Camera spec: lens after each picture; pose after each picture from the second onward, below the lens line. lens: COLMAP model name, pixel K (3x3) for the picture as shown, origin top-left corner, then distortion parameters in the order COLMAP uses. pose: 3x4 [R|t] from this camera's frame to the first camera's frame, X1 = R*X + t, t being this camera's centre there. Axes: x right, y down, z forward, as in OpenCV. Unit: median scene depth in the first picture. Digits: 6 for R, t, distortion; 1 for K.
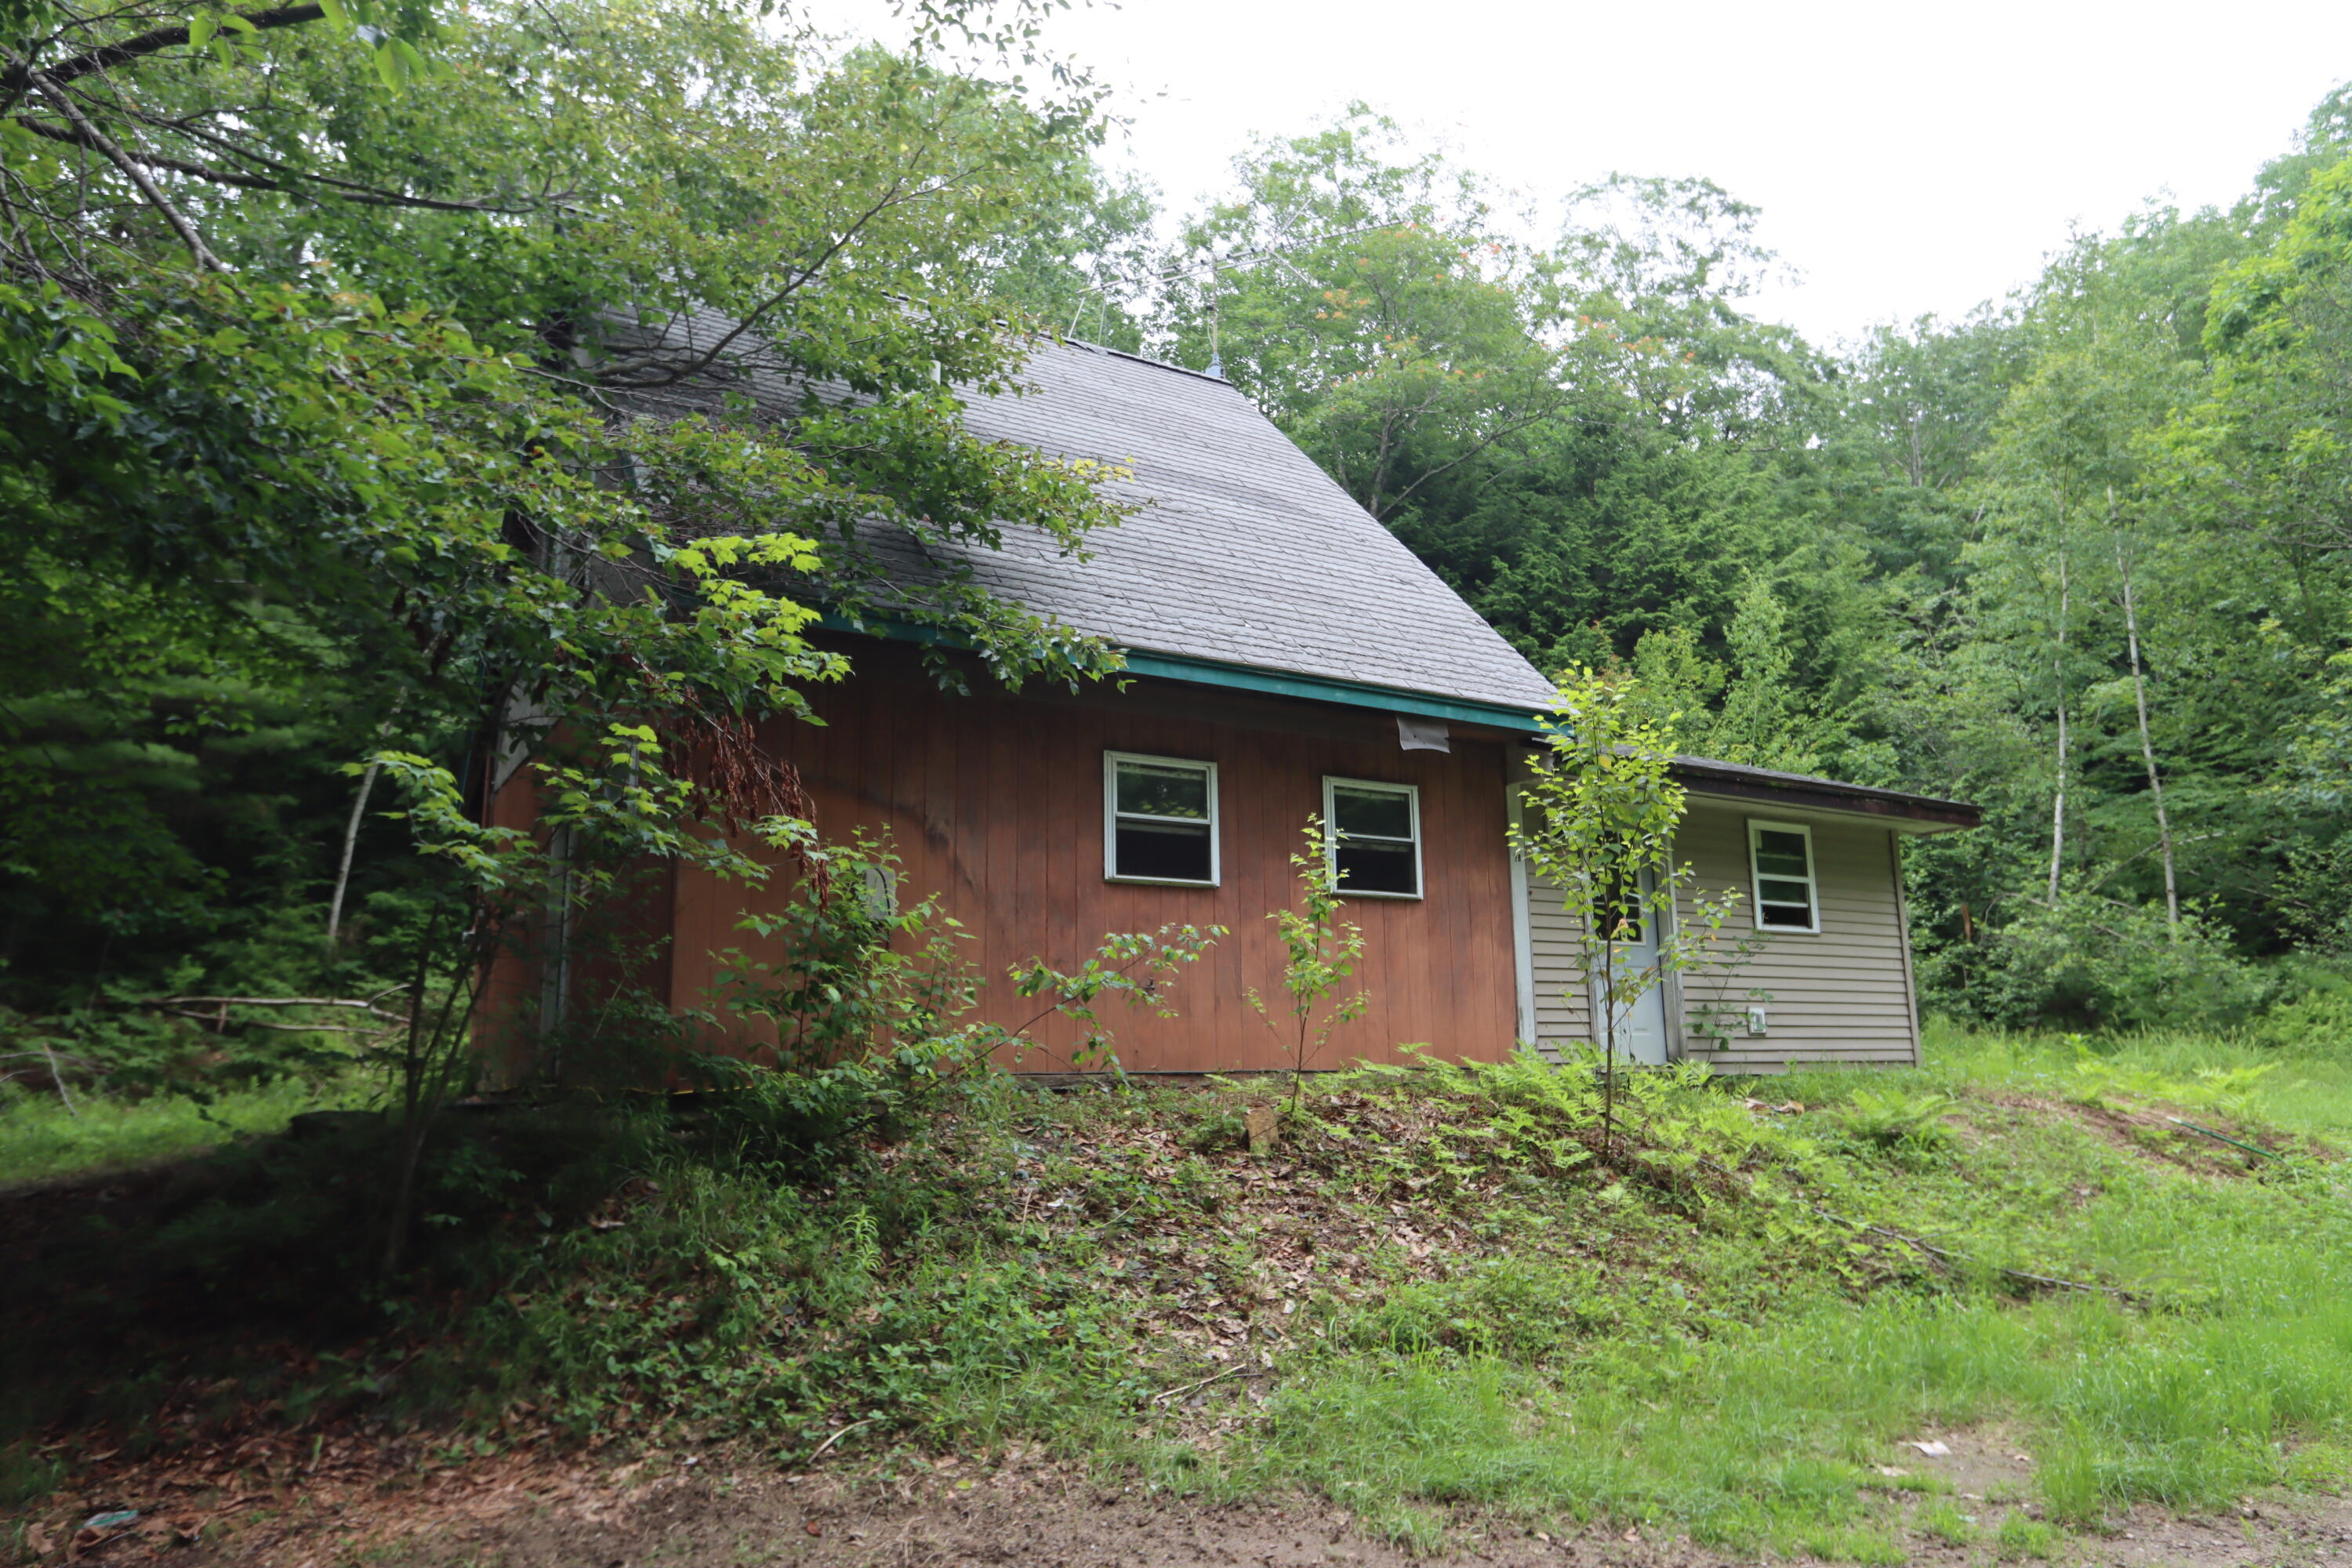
lens RADIAL K [[1535.4, 0, 1132.4], [0, 1535.4, 781.6], [0, 0, 1]] dist [-0.013221, 0.010289]
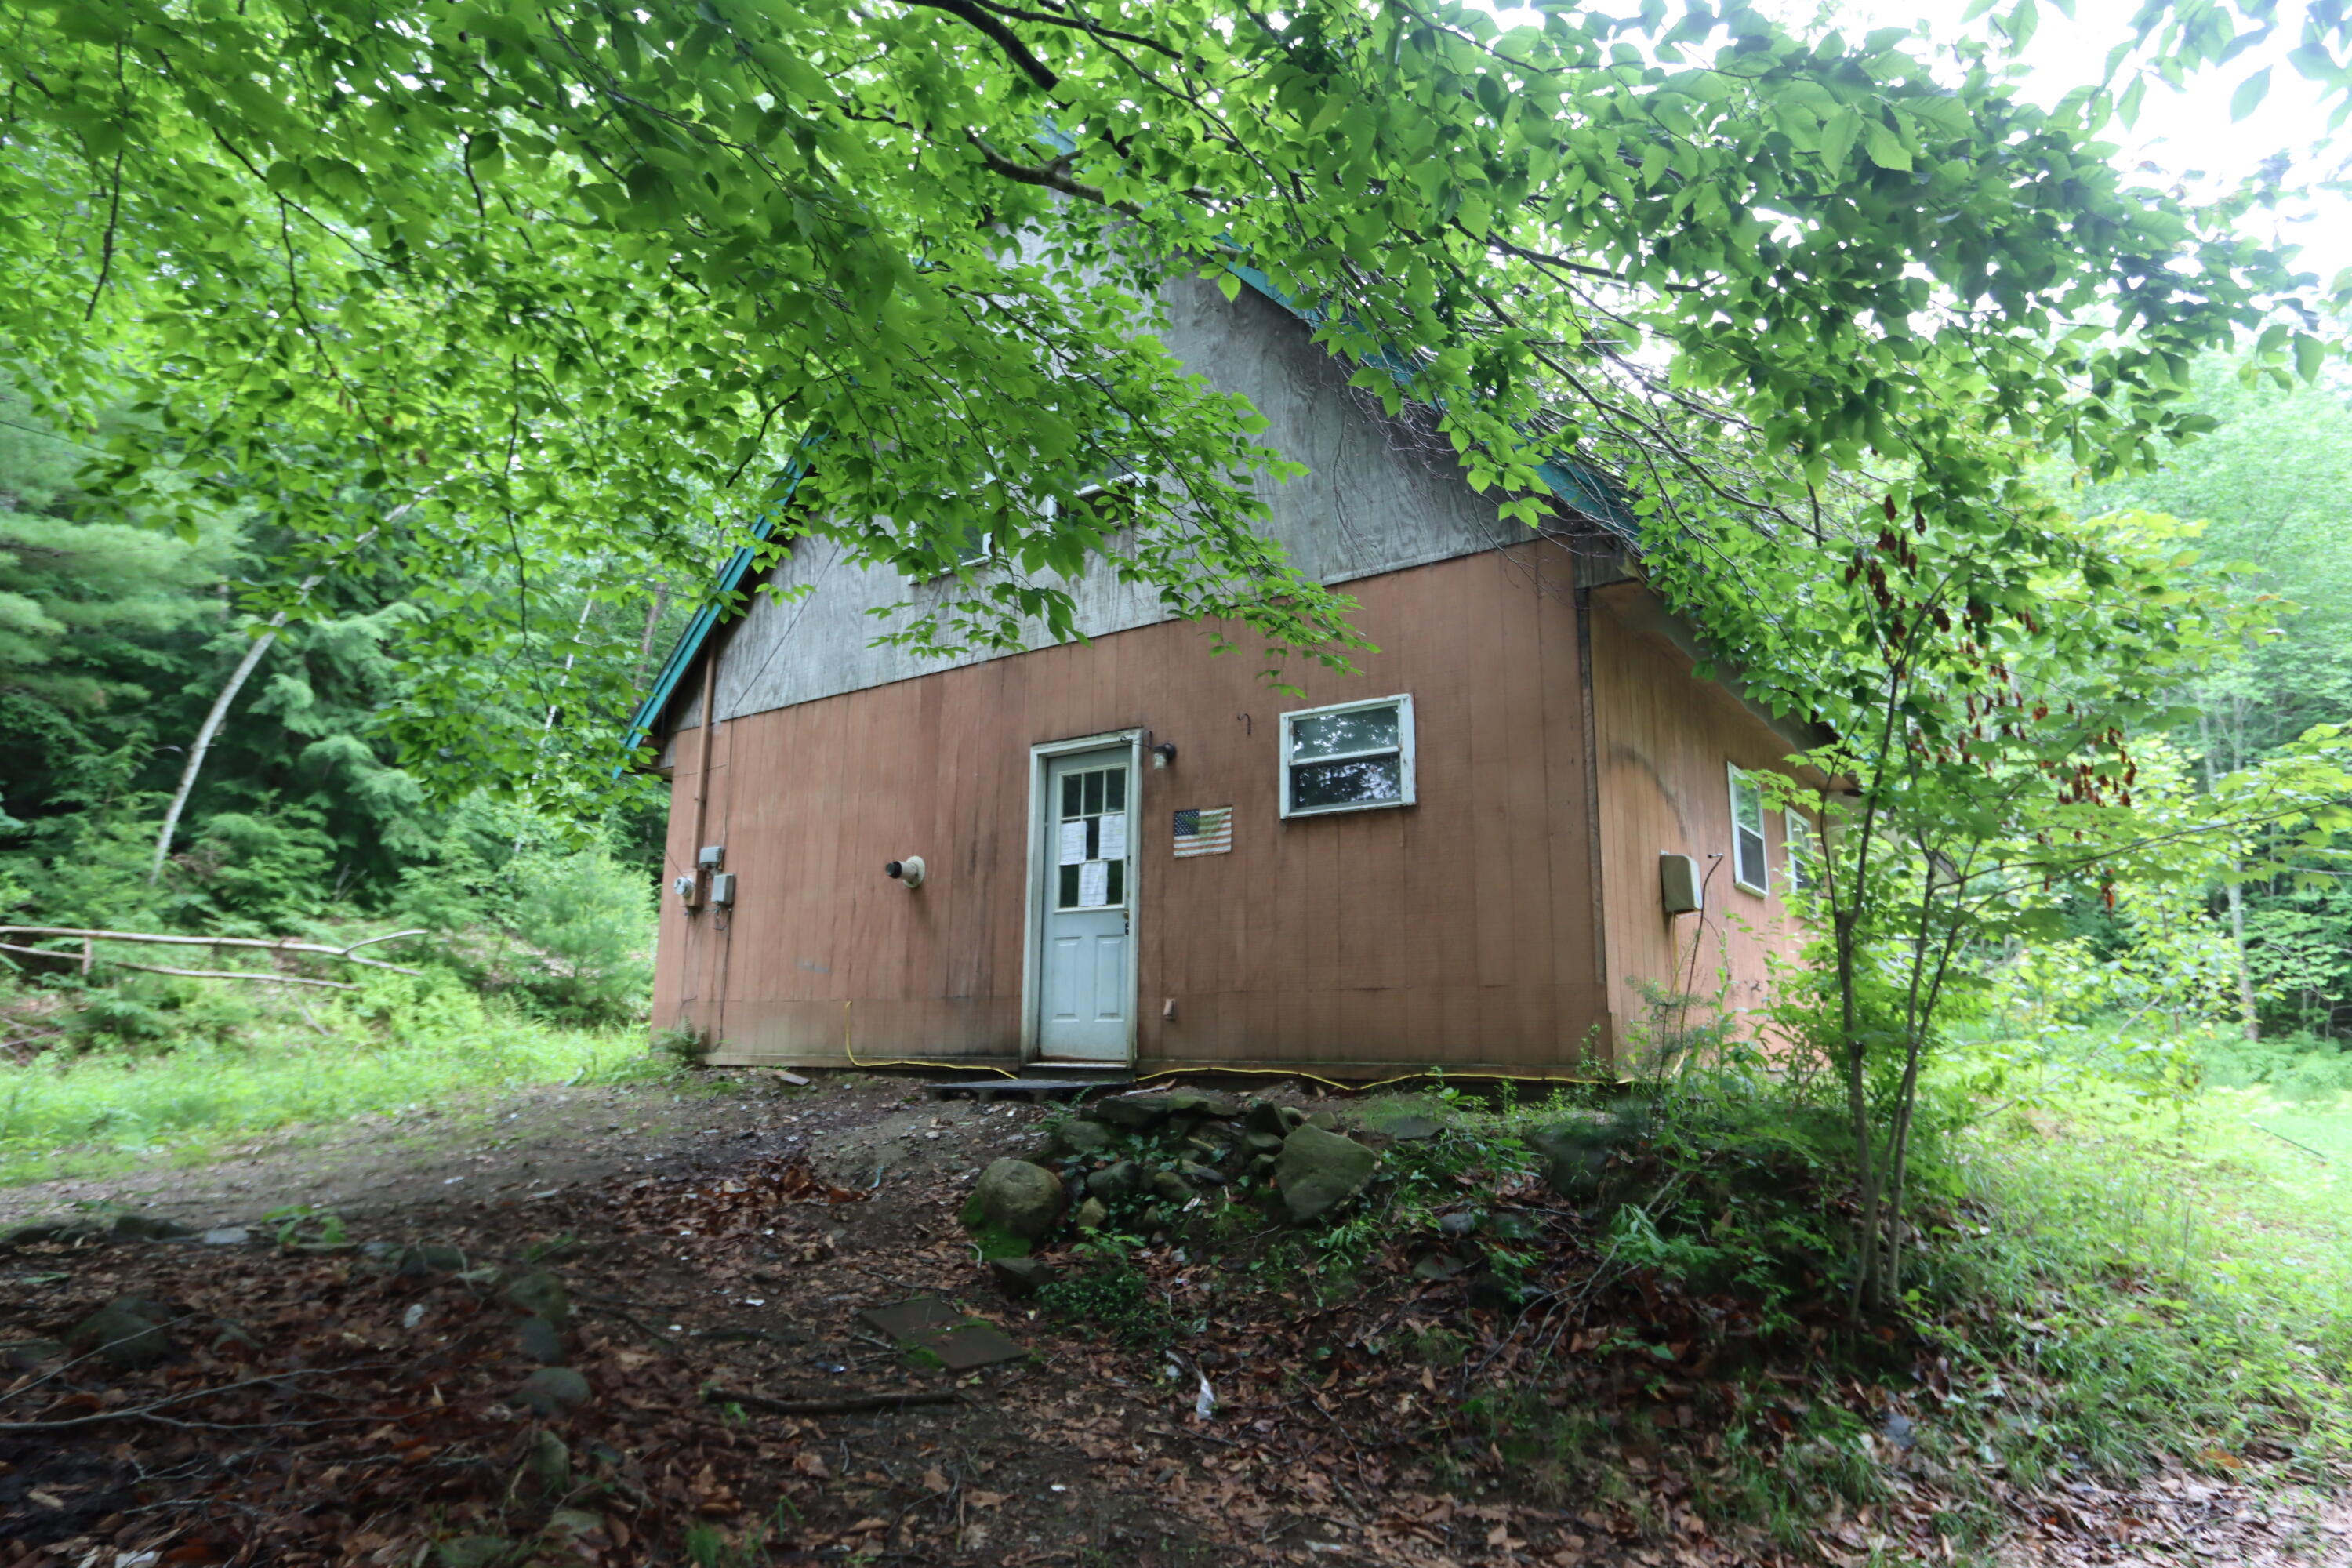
lens RADIAL K [[1385.3, 0, 1140.6], [0, 1385.3, 777.5], [0, 0, 1]] dist [-0.020089, 0.010374]
pose [[0.920548, 0.107297, 0.375604, -0.343327], [-0.101788, 0.994206, -0.034545, 0.029696], [-0.377134, -0.006431, 0.926136, 0.128507]]
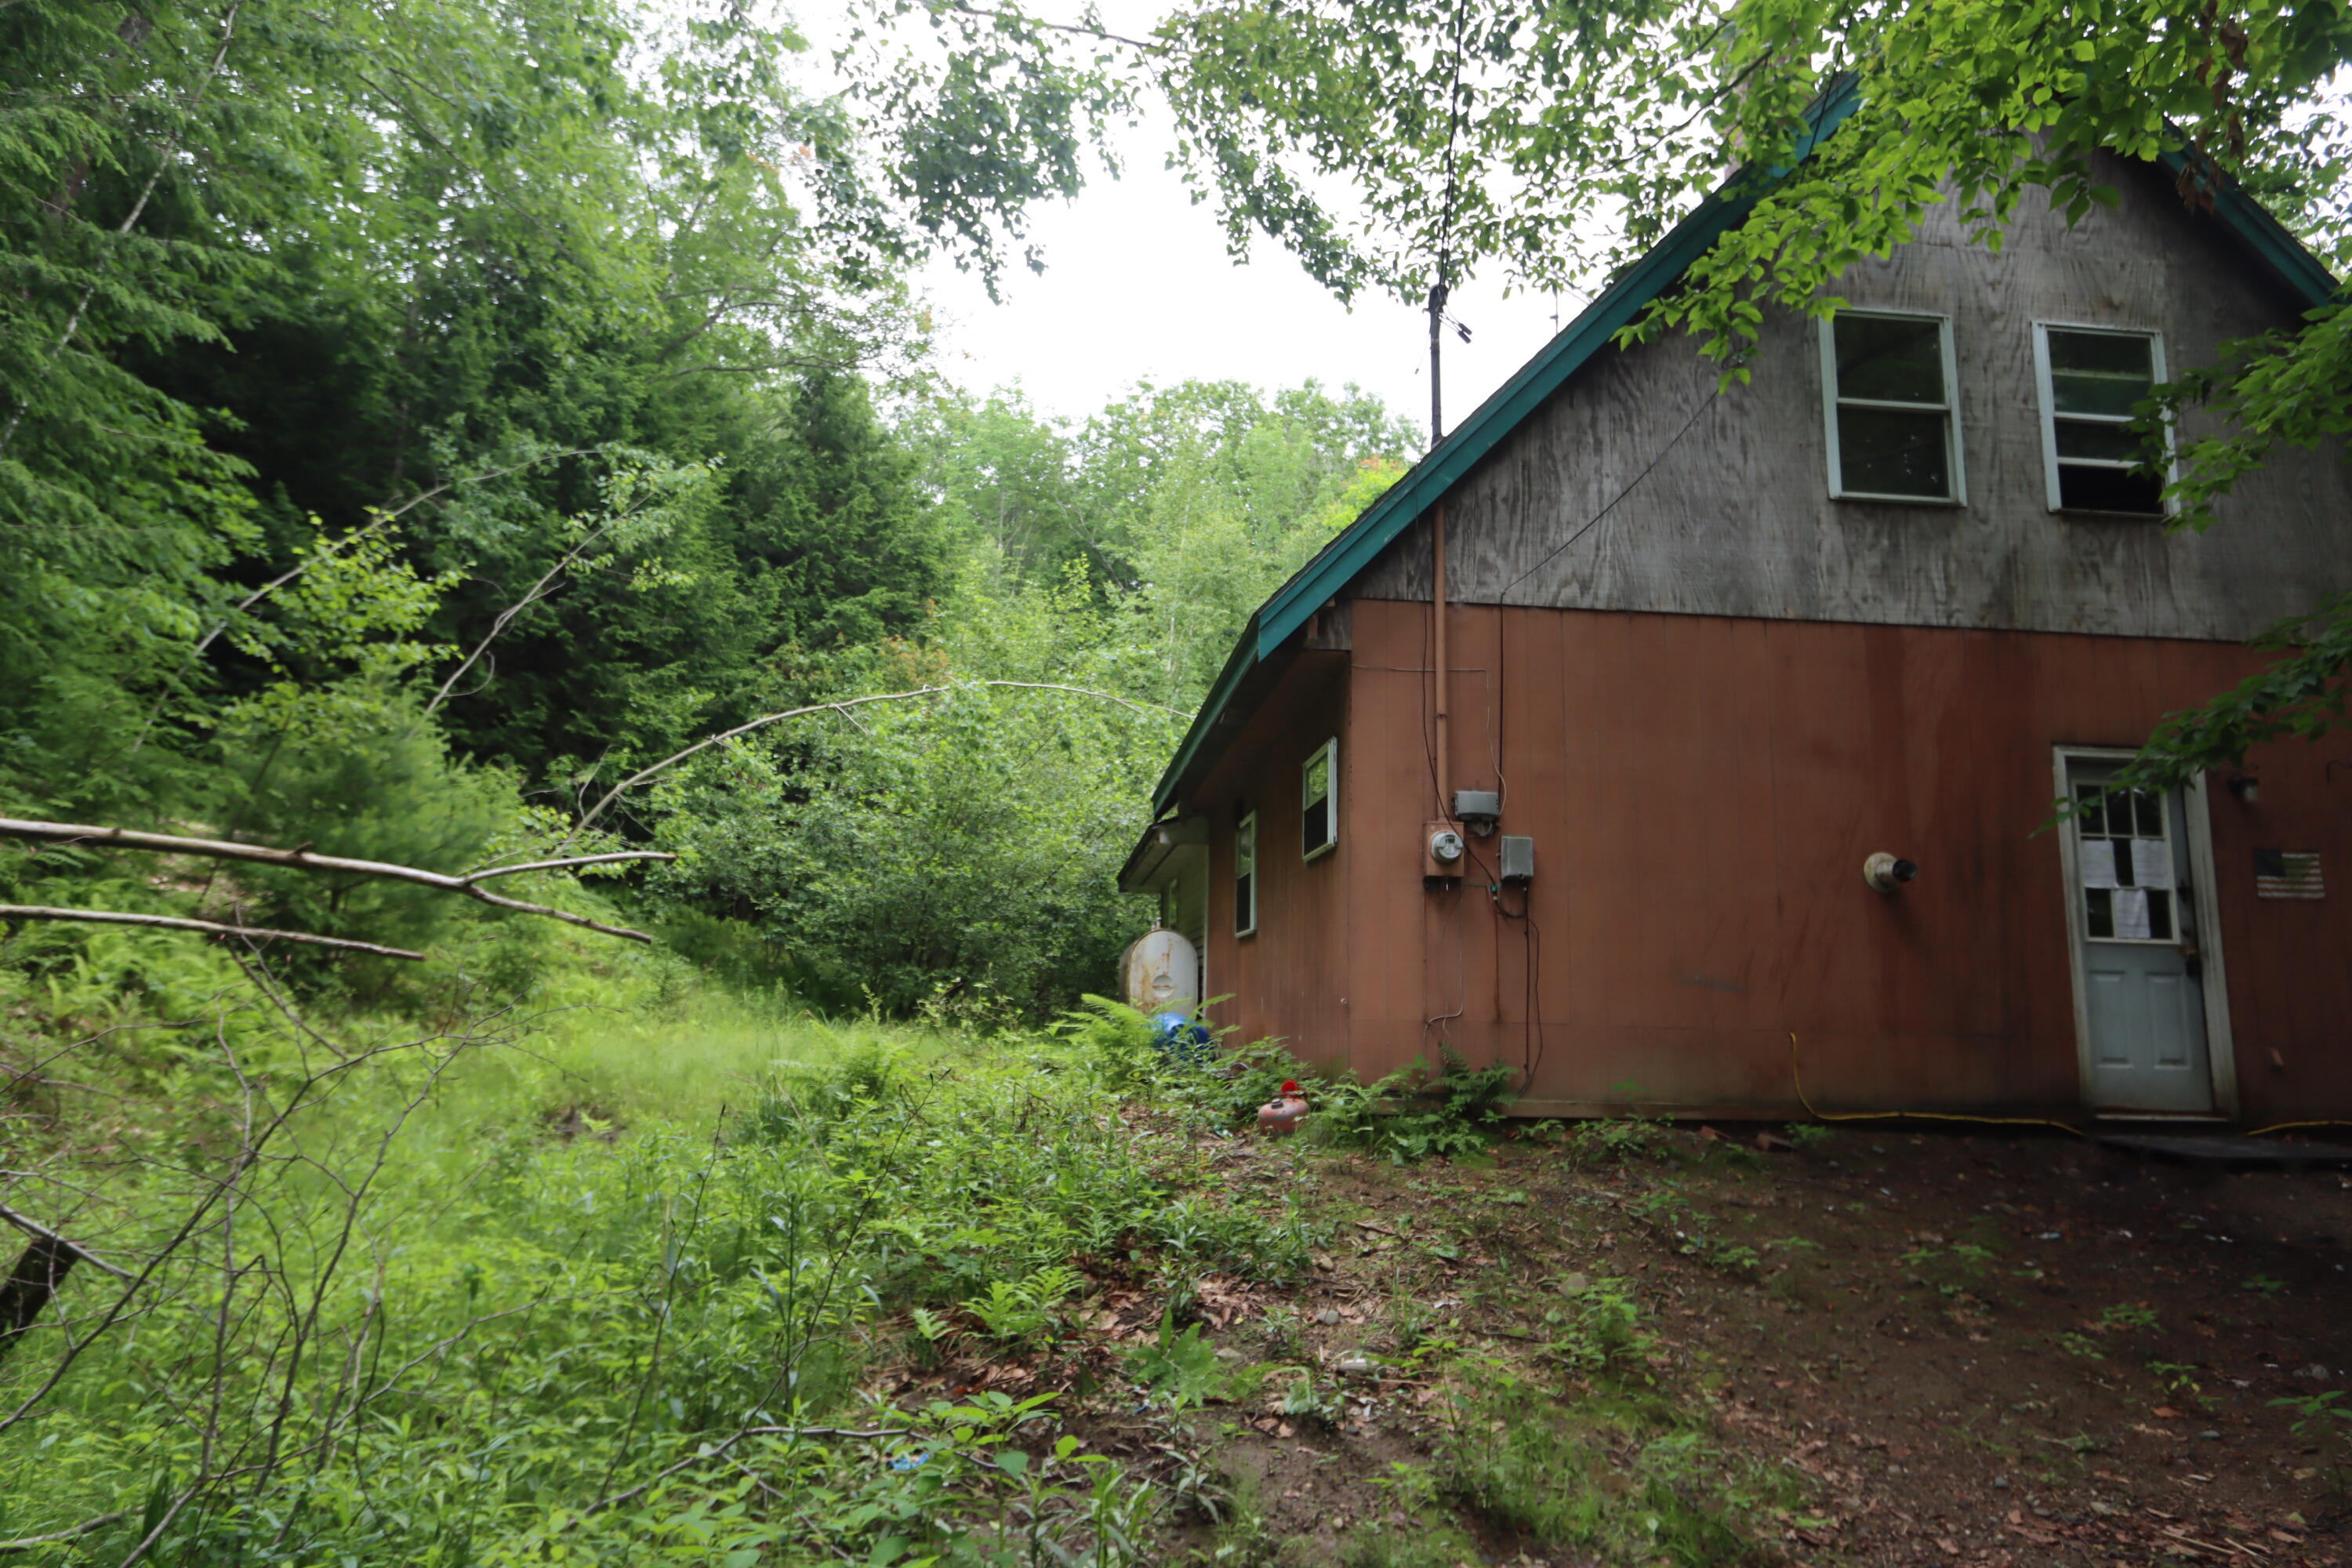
lens RADIAL K [[1385.3, 0, 1140.6], [0, 1385.3, 777.5], [0, 0, 1]] dist [-0.020089, 0.010374]
pose [[0.411955, 0.174437, 0.894351, -0.651398], [-0.200273, 0.974838, -0.097886, 0.104208], [-0.888923, -0.138789, 0.436525, 0.610661]]
